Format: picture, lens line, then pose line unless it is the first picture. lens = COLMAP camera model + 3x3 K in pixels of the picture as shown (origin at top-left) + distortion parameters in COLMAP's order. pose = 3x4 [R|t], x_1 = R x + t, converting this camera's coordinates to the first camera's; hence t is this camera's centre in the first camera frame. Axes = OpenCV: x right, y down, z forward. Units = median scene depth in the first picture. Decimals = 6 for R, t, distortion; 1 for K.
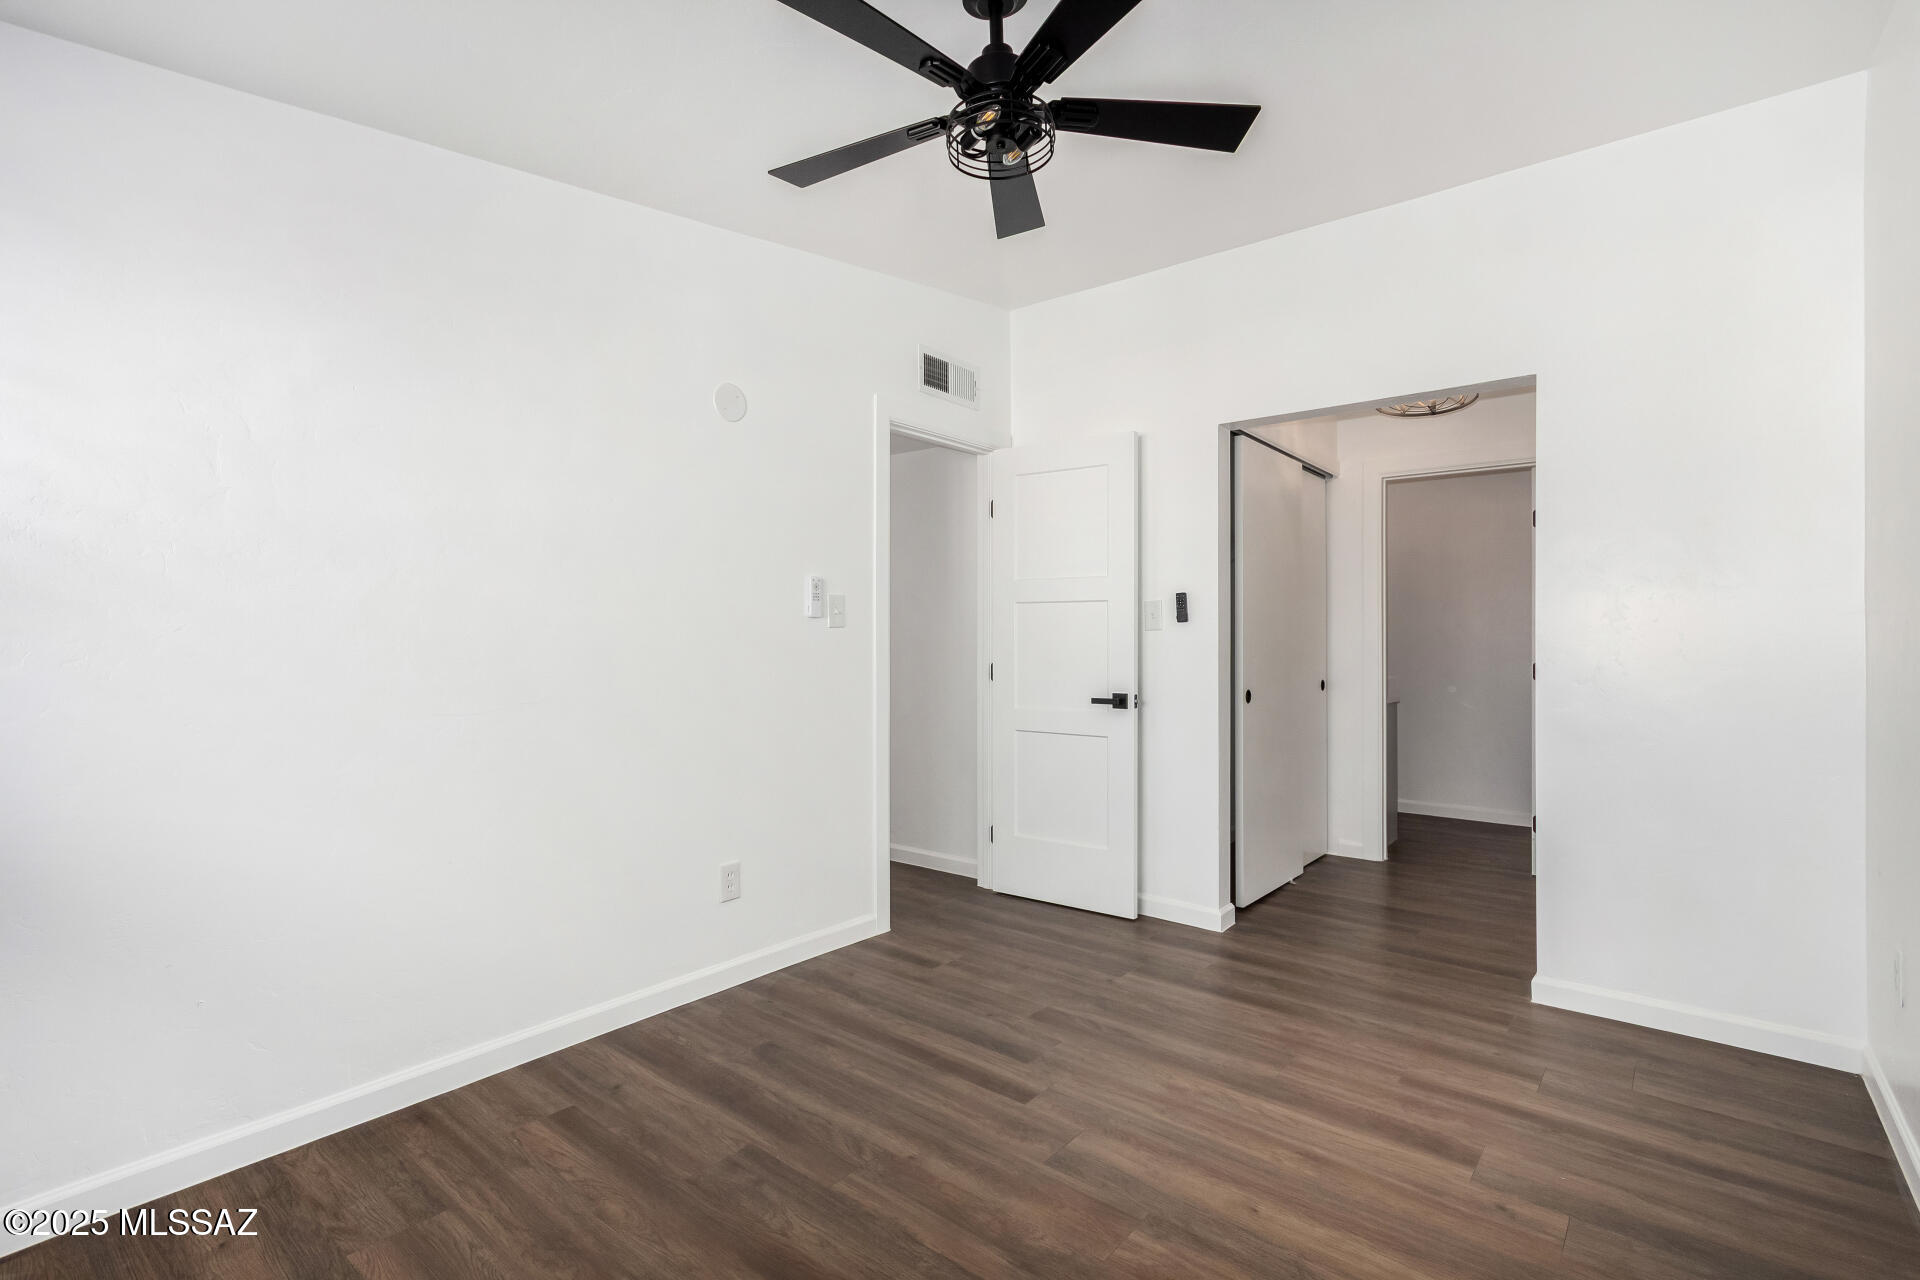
lens RADIAL K [[875.0, 0, 962.1], [0, 875.0, 638.7], [0, 0, 1]] dist [-0.003992, -0.000087]
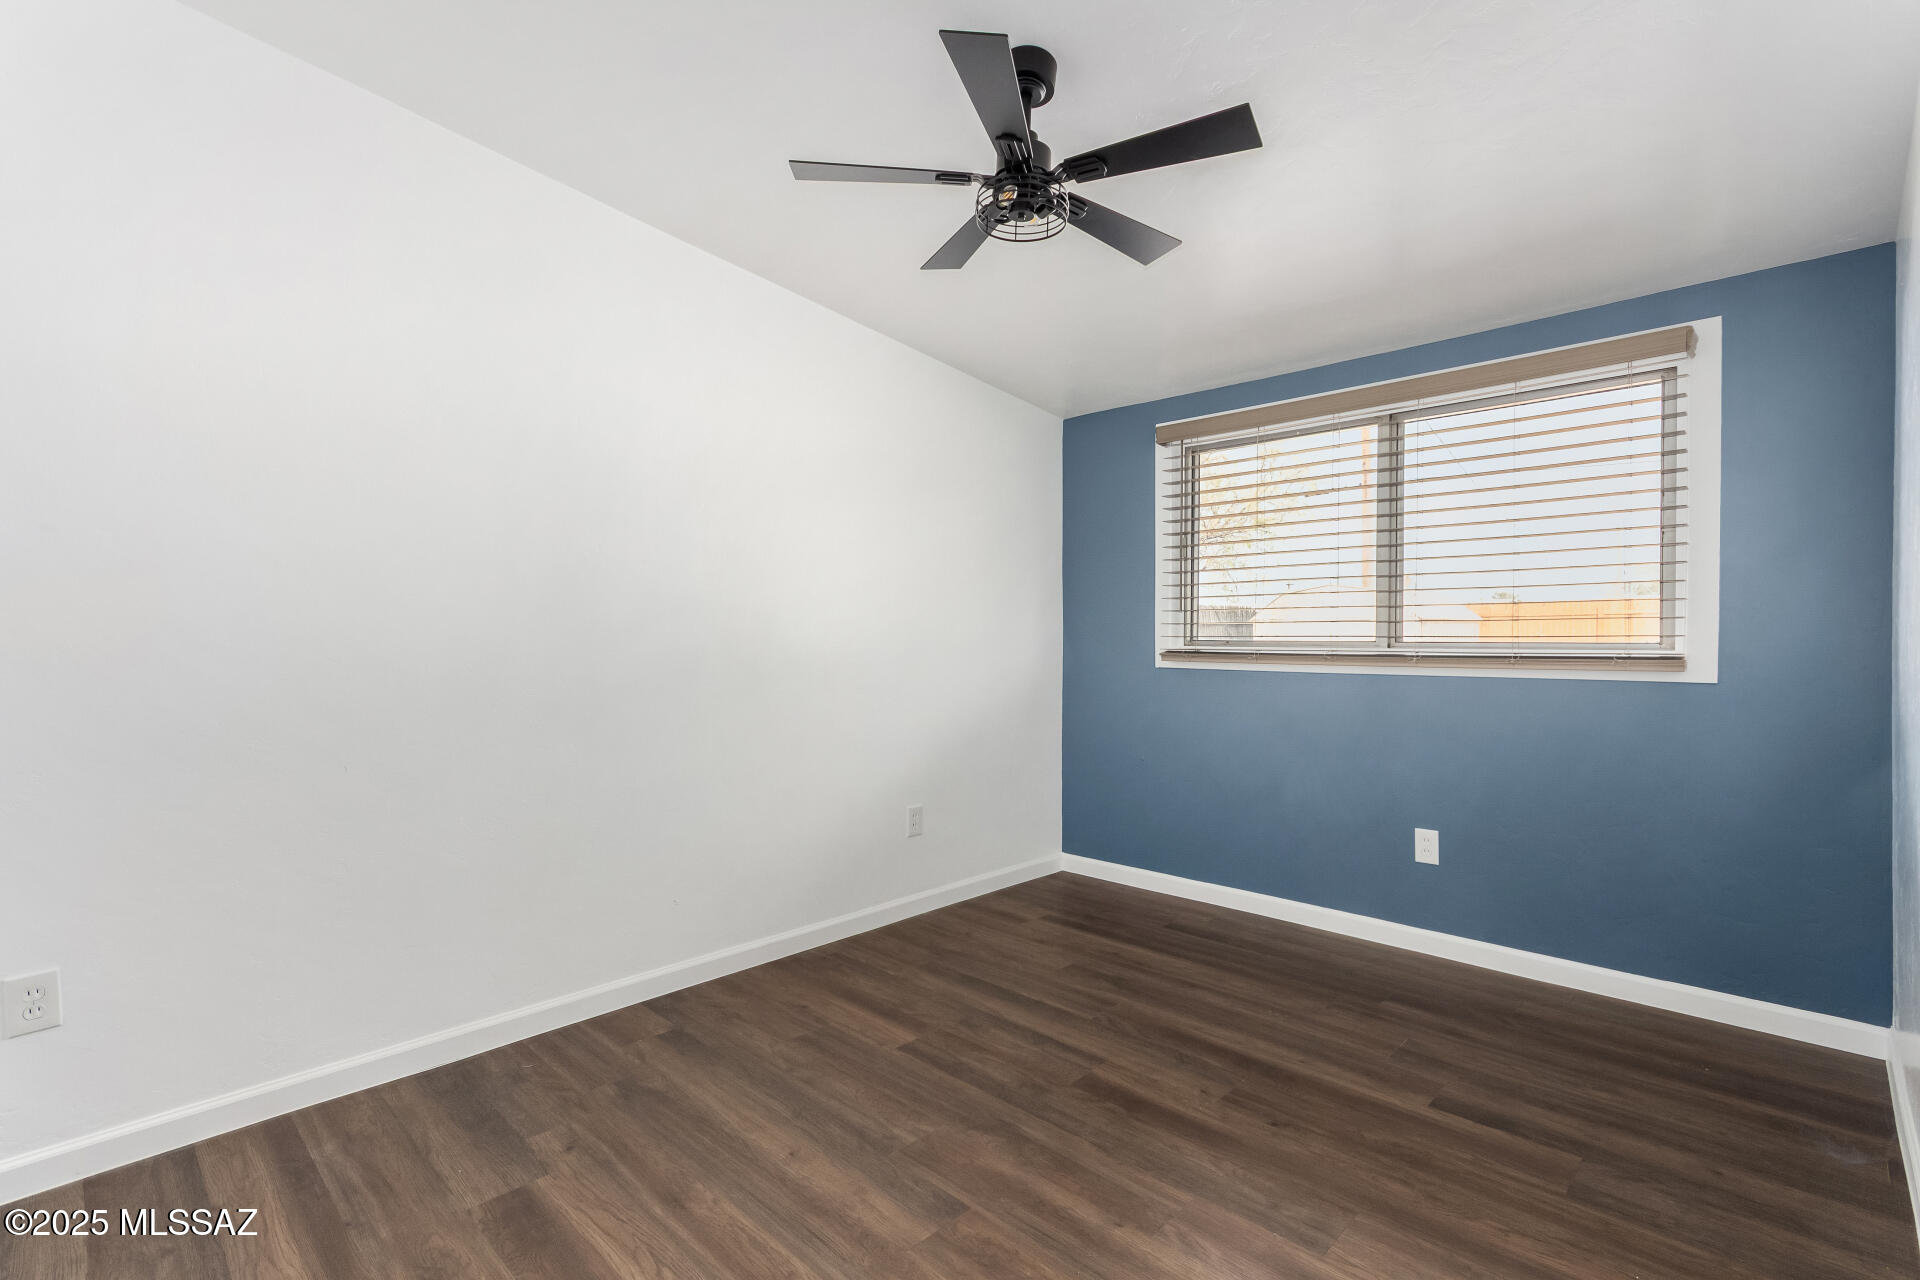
lens RADIAL K [[914.2, 0, 962.2], [0, 914.2, 636.8], [0, 0, 1]] dist [0.002618, 0.003949]
pose [[-0.996540, 0.000190, 0.083118, 0.023104], [-0.000080, 0.999995, -0.003238, 0.005838], [-0.083118, -0.003233, -0.996534, 2.027961]]
